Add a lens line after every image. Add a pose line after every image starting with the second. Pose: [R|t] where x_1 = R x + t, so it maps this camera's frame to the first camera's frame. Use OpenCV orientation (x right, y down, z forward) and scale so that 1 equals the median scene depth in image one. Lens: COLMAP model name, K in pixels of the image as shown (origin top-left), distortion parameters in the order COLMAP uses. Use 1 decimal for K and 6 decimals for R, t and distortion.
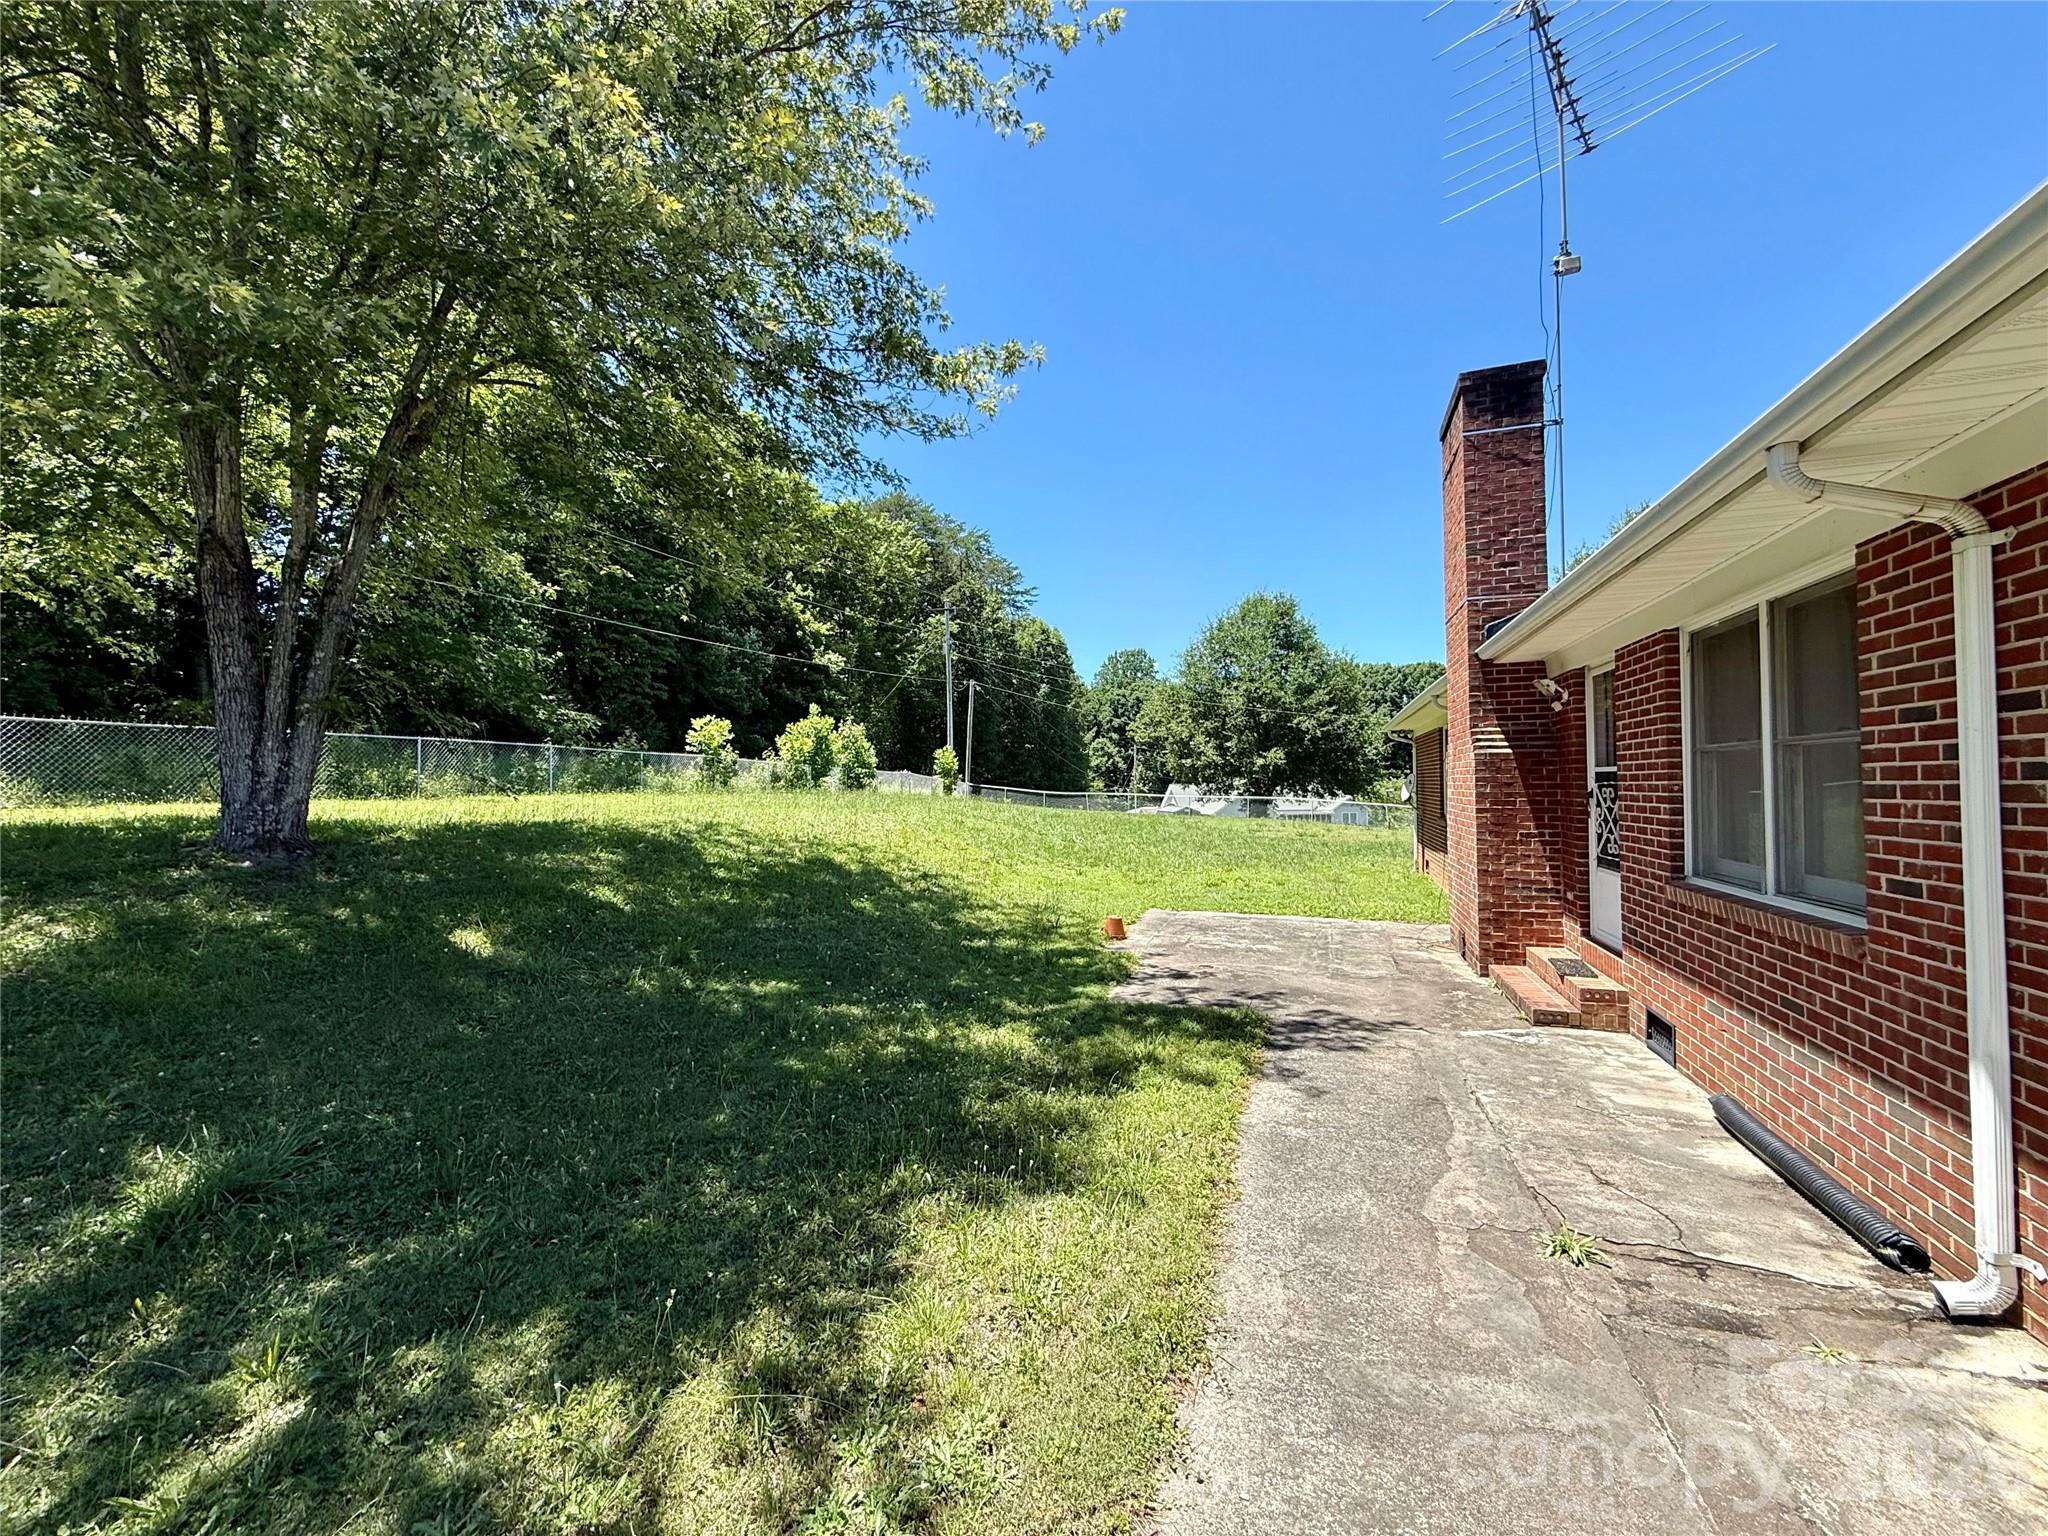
lens RADIAL K [[820.7, 0, 1012.9], [0, 820.7, 756.1], [0, 0, 1]] dist [0.001169, 0.000917]
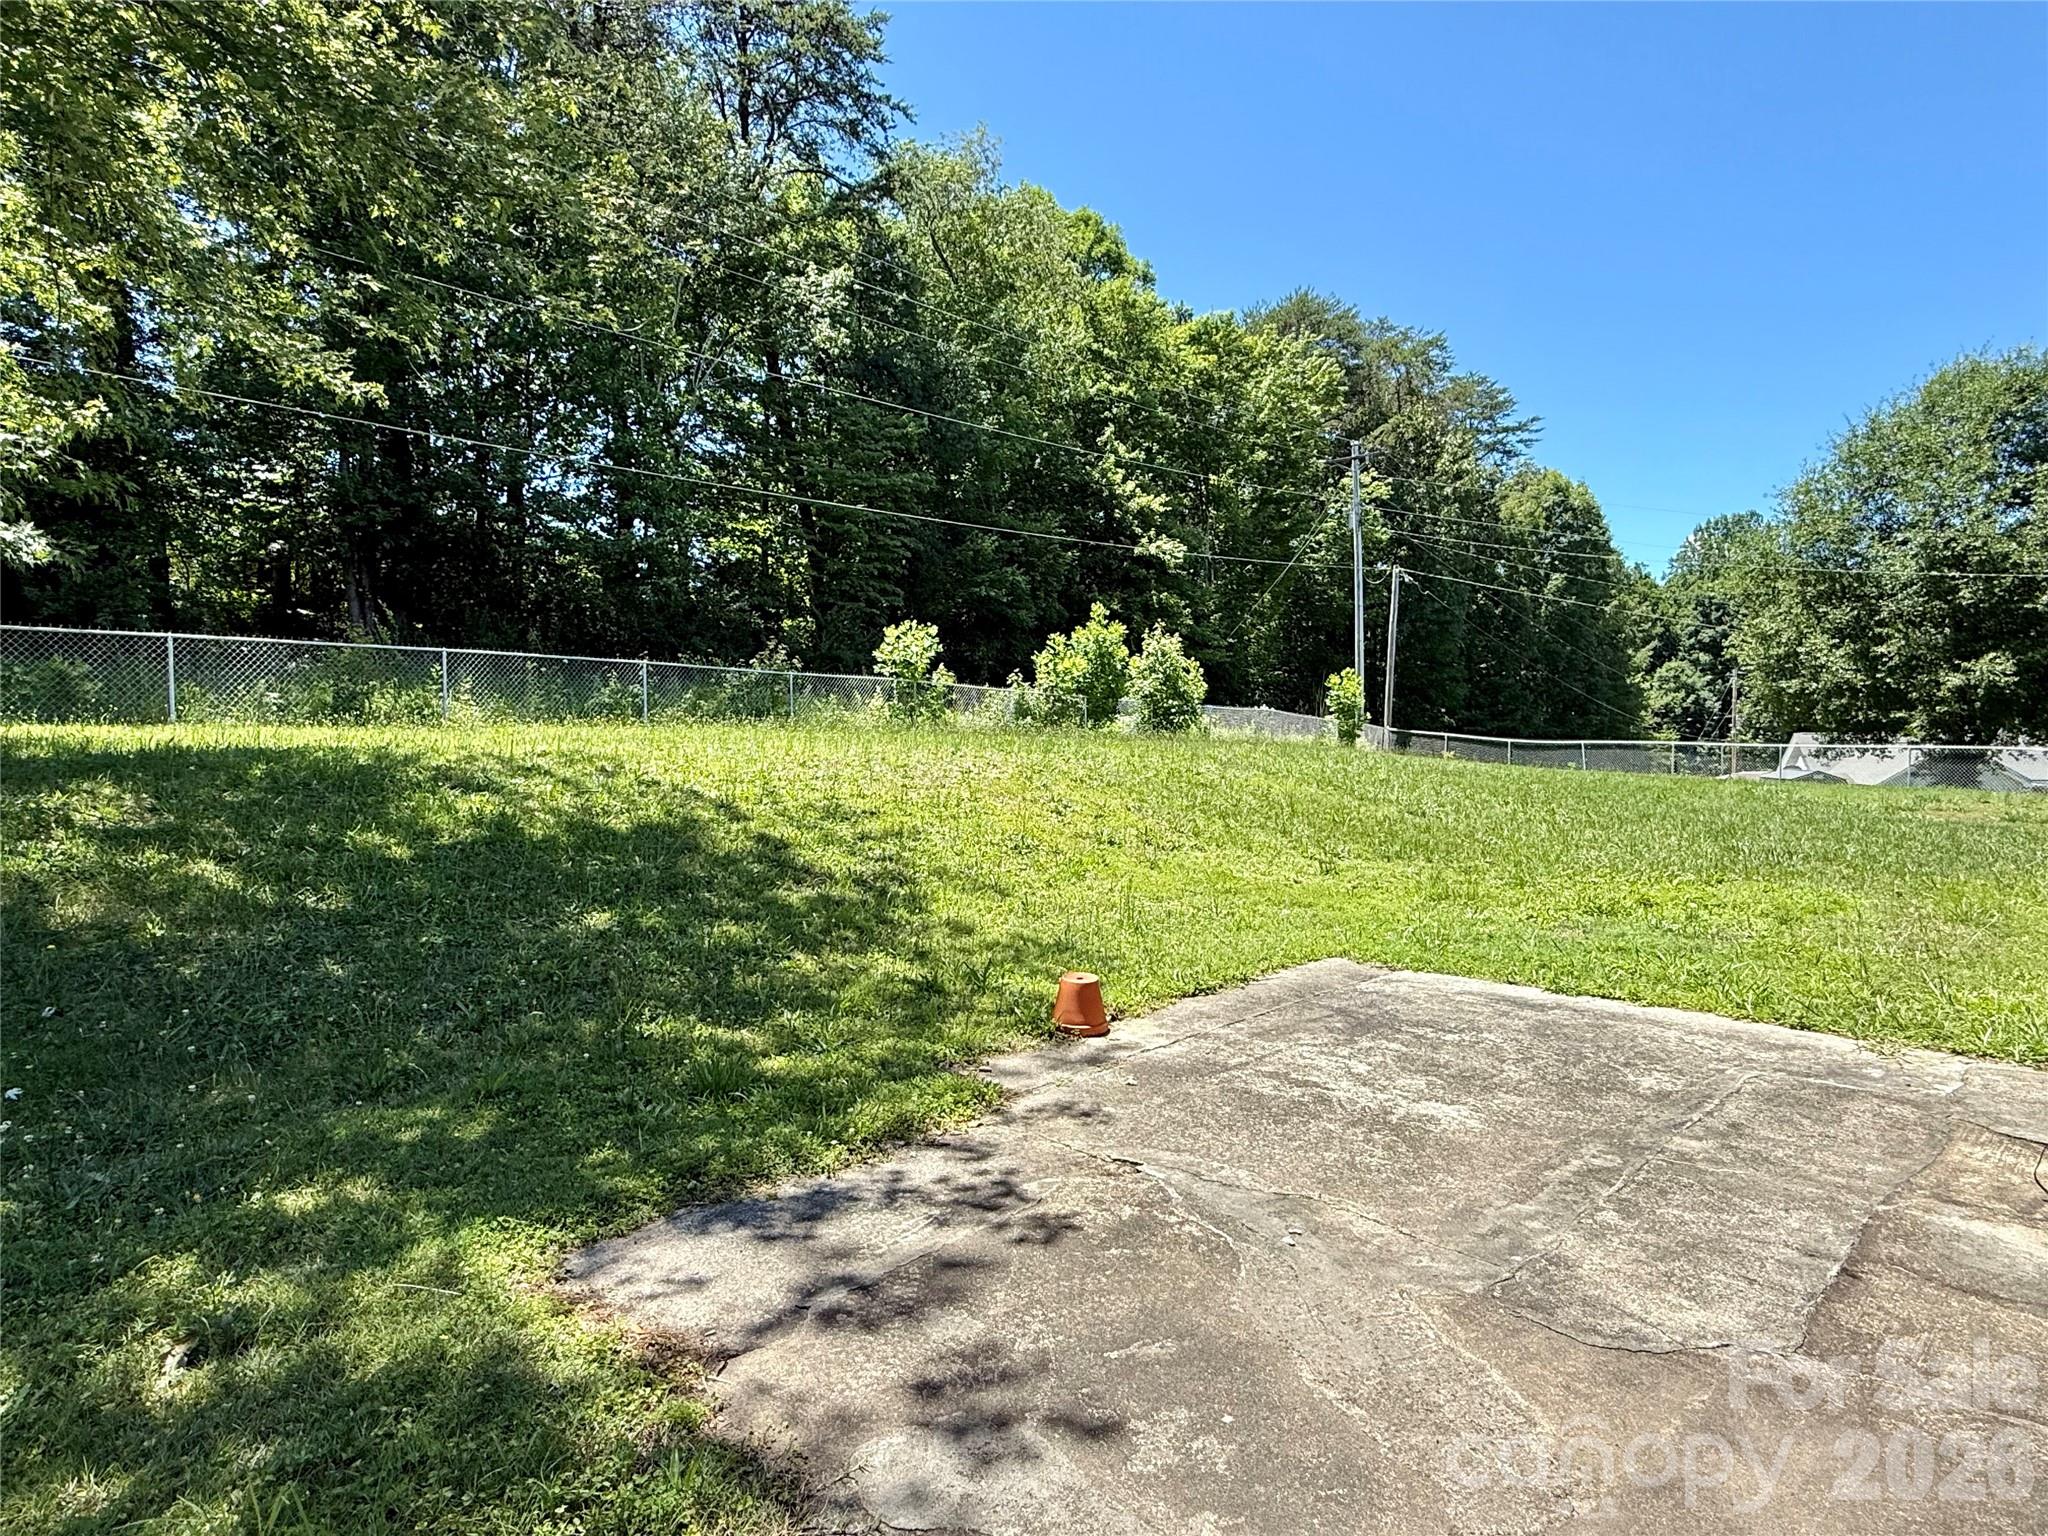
lens RADIAL K [[1110.2, 0, 1031.2], [0, 1110.2, 778.1], [0, 0, 1]] dist [0.012261, -0.002810]
pose [[0.905741, 0.010211, -0.423709, 0.067681], [0.017886, 0.997898, 0.062282, 0.014004], [0.423454, -0.063990, 0.903655, 0.093281]]
